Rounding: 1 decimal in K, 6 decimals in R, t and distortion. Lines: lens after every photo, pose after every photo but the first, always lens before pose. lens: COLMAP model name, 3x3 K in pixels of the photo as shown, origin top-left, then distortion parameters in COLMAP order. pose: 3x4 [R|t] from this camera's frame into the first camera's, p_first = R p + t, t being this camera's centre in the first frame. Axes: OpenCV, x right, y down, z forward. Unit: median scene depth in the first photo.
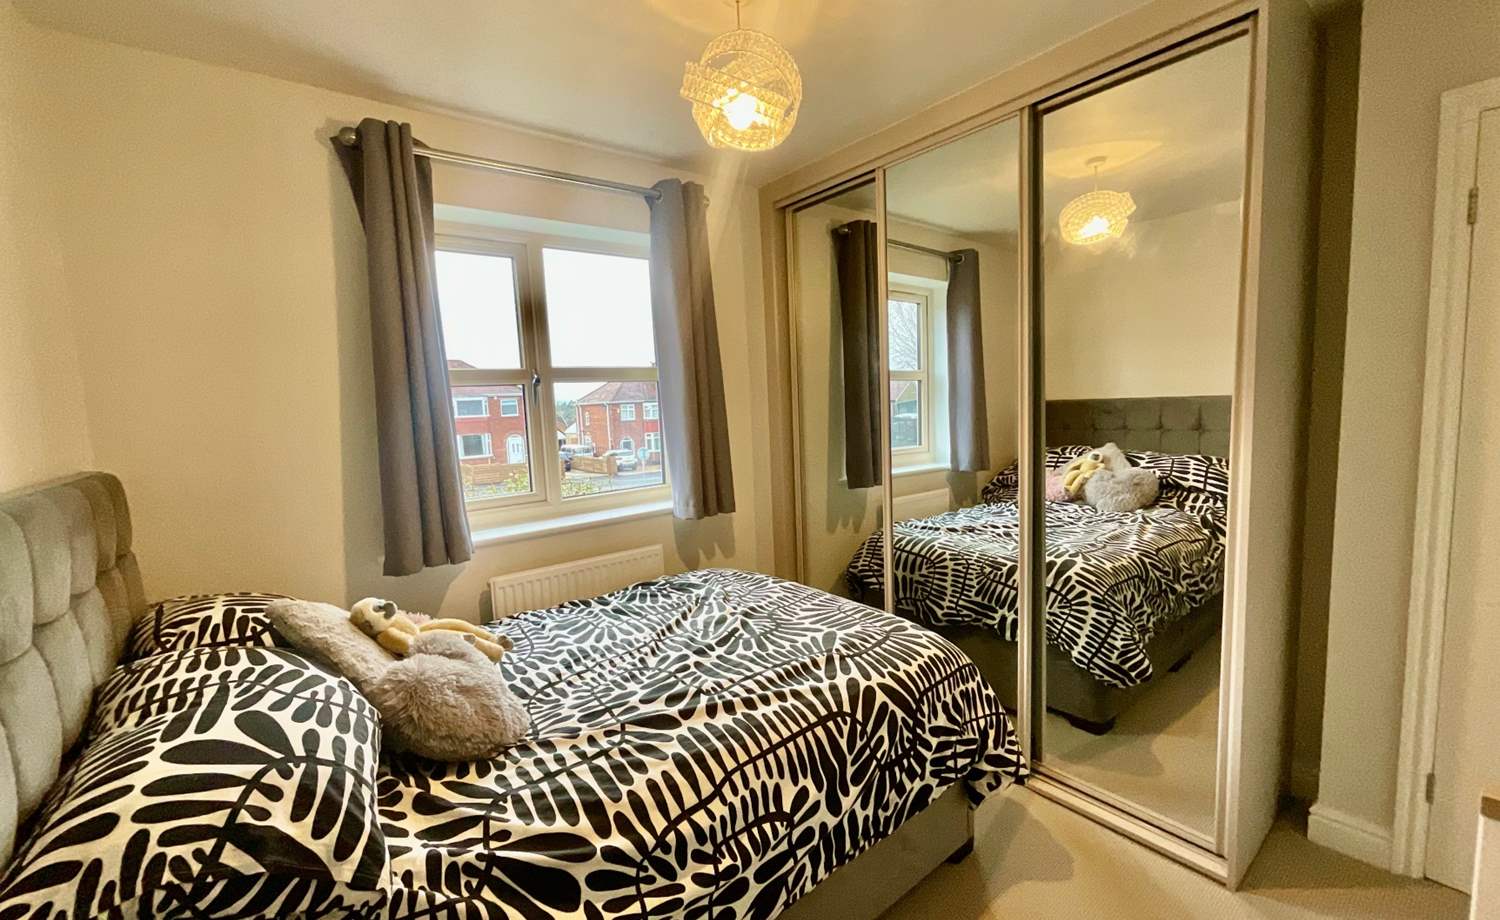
lens RADIAL K [[619.0, 0, 744.5], [0, 619.0, 461.3], [0, 0, 1]] dist [-0.001896, -0.000099]
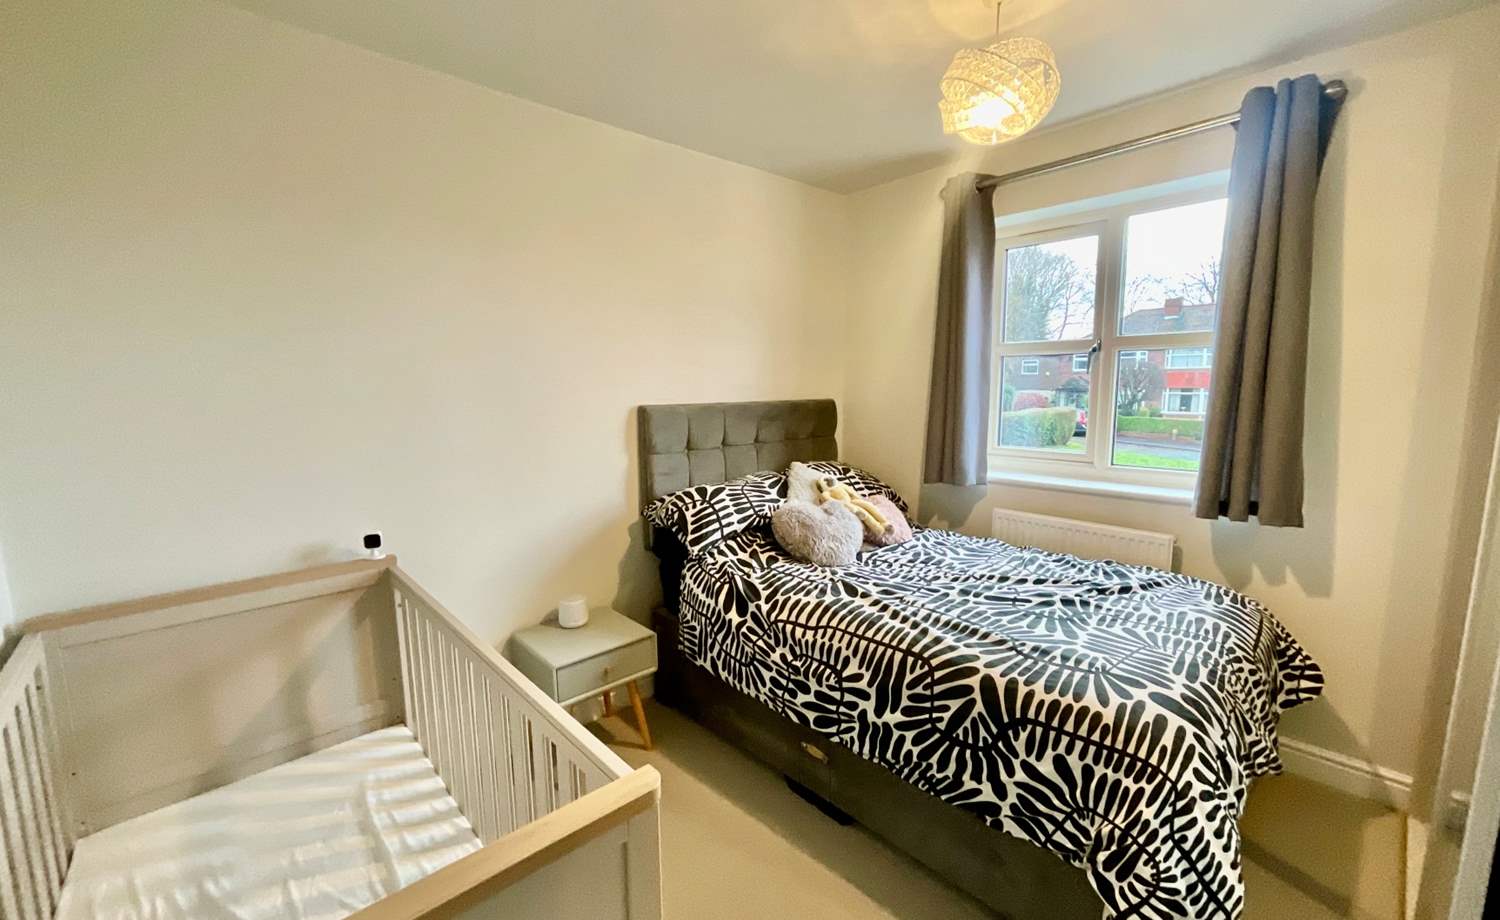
lens RADIAL K [[619.0, 0, 744.5], [0, 619.0, 461.3], [0, 0, 1]] dist [-0.001896, -0.000099]
pose [[0.058789, 0.171333, -0.983458, 1.189795], [-0.093602, 0.981767, 0.165443, -0.103563], [0.993872, 0.082327, 0.073754, 0.565082]]
